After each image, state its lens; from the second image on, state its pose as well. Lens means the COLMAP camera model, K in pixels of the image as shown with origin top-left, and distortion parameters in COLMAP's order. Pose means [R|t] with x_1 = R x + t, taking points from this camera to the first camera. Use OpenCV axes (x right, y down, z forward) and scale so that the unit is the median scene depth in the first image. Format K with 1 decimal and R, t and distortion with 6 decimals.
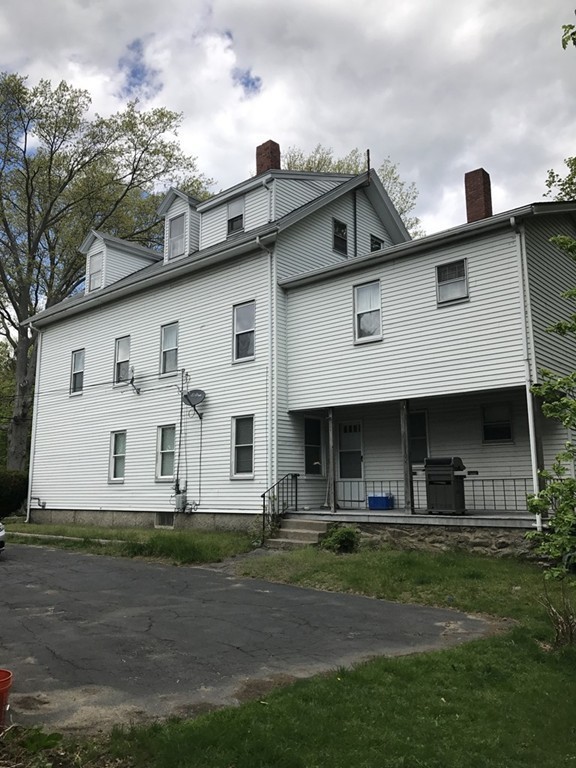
lens RADIAL K [[633.6, 0, 288.0], [0, 633.6, 384.0], [0, 0, 1]] dist [0.077078, -0.104425]
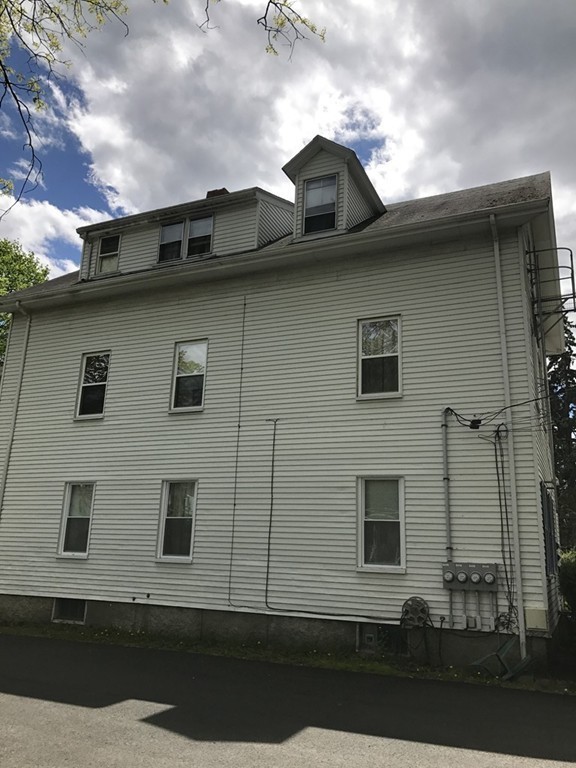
lens RADIAL K [[673.0, 0, 287.5], [0, 673.0, 397.6], [0, 0, 1]] dist [0.071117, -0.139105]
pose [[0.958759, 0.133094, 0.251133, -0.279520], [-0.108368, 0.988017, -0.109902, 0.044338], [-0.262751, 0.078154, 0.961693, 0.251728]]
